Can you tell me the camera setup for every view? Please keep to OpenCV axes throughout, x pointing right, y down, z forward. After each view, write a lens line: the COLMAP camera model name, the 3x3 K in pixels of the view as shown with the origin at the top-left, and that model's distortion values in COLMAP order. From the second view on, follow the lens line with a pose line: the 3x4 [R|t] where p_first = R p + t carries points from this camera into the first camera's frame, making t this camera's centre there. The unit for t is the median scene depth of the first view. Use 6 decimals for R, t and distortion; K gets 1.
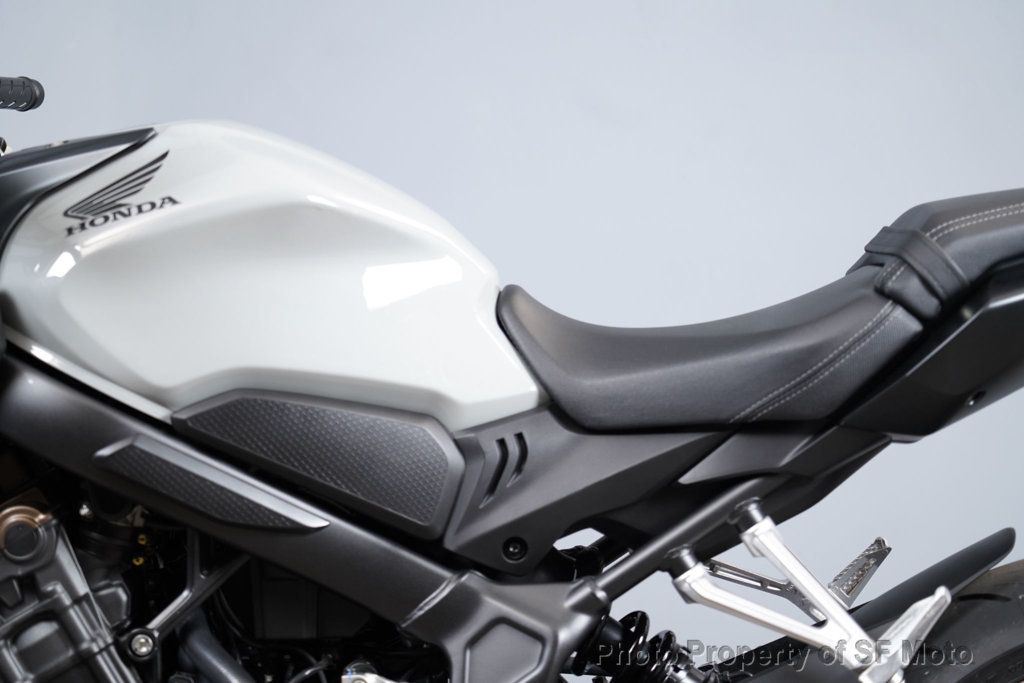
lens RADIAL K [[3126.0, 0, 519.7], [0, 3126.0, 350.4], [0, 0, 1]] dist [0.026891, 0.000000]
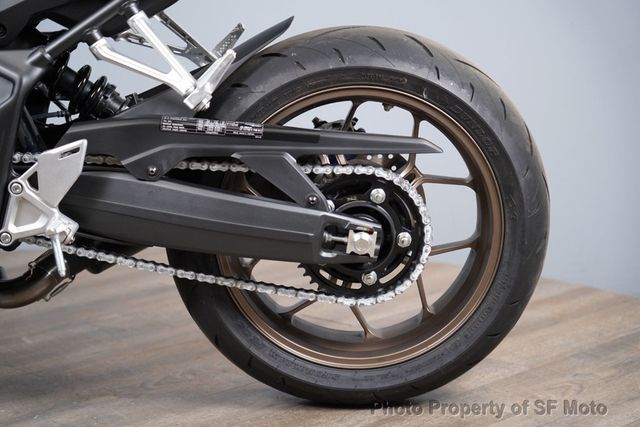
lens RADIAL K [[1489.6, 0, 321.5], [0, 1489.6, 220.9], [0, 0, 1]] dist [0.014357, 0.000000]
pose [[0.999873, -0.011700, 0.010840, 0.172573], [0.009515, 0.983009, 0.183312, 0.016776], [-0.012800, -0.183186, 0.982995, 0.148943]]
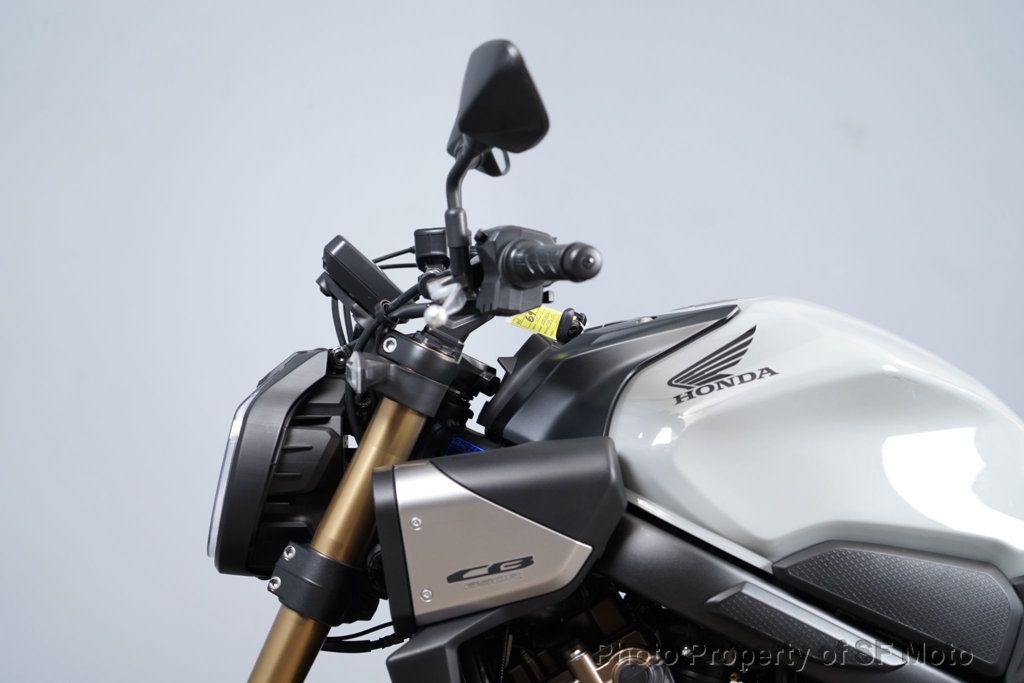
lens RADIAL K [[3126.0, 0, 520.6], [0, 3126.0, 342.8], [0, 0, 1]] dist [0.026891, 0.000000]
pose [[0.999947, -0.004939, -0.009070, -0.186638], [0.004527, 0.998986, -0.044800, -0.008550], [0.009282, 0.044756, 0.998955, -0.109200]]
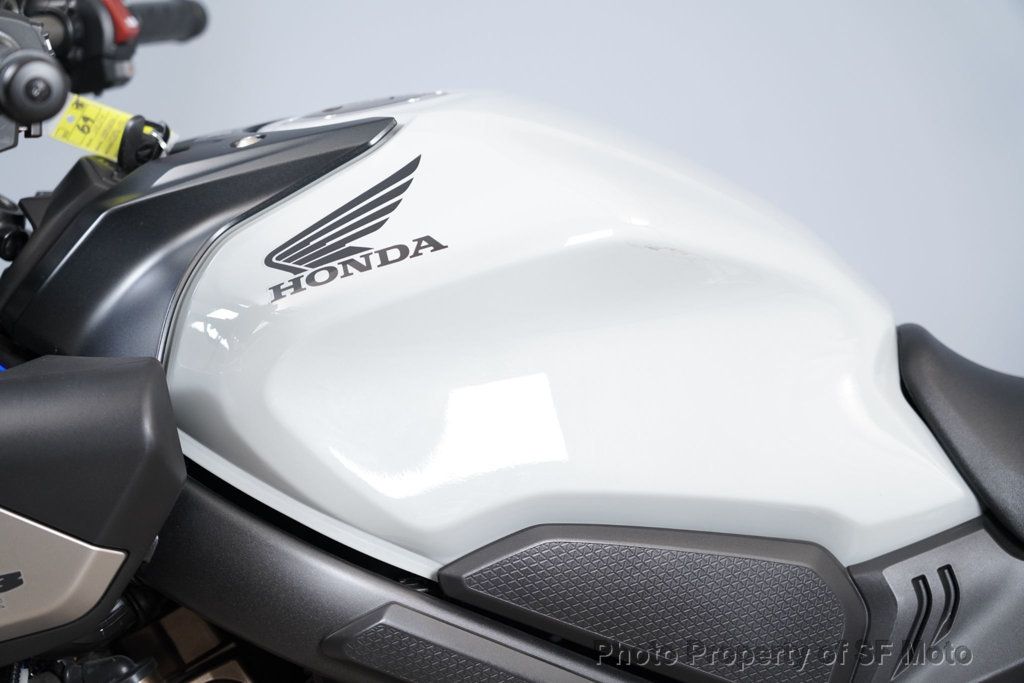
lens RADIAL K [[2719.3, 0, 517.1], [0, 2719.3, 344.2], [0, 0, 1]] dist [-0.119836, 0.000000]
pose [[0.999728, -0.012561, -0.019655, -0.081544], [0.014536, 0.994496, 0.103759, -0.083975], [0.018244, -0.104016, 0.994408, 0.430528]]
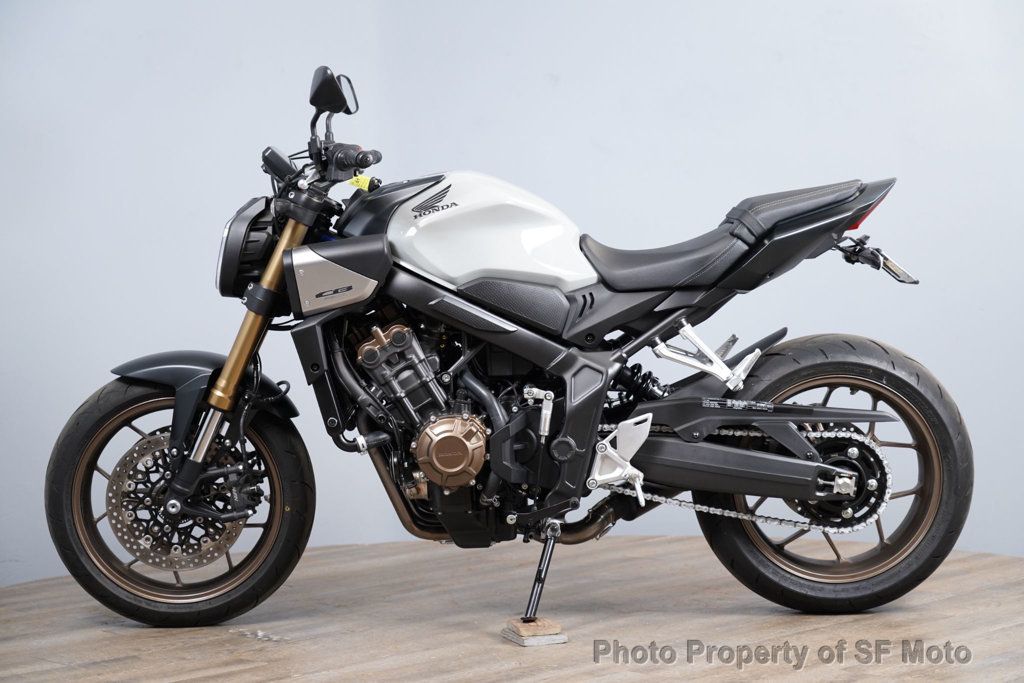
lens RADIAL K [[1971.4, 0, 519.7], [0, 1971.4, 371.8], [0, 0, 1]] dist [0.026675, 0.000000]
pose [[0.999784, -0.020601, 0.002688, -0.064417], [0.020415, 0.998174, 0.056847, -0.001623], [-0.003854, -0.056780, 0.998379, -0.611568]]
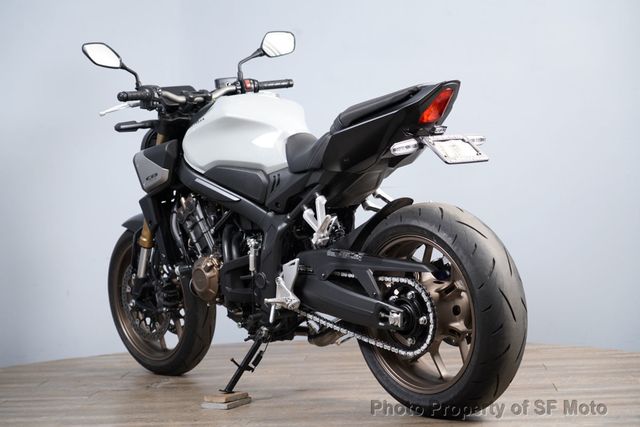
lens RADIAL K [[1318.7, 0, 320.0], [0, 1318.7, 214.9], [0, 0, 1]] dist [-0.262261, 0.000000]
pose [[0.637619, -0.008286, -0.770307, 1.252519], [0.045891, 0.998575, 0.027244, 0.034524], [0.768983, -0.052721, 0.637091, 0.040458]]
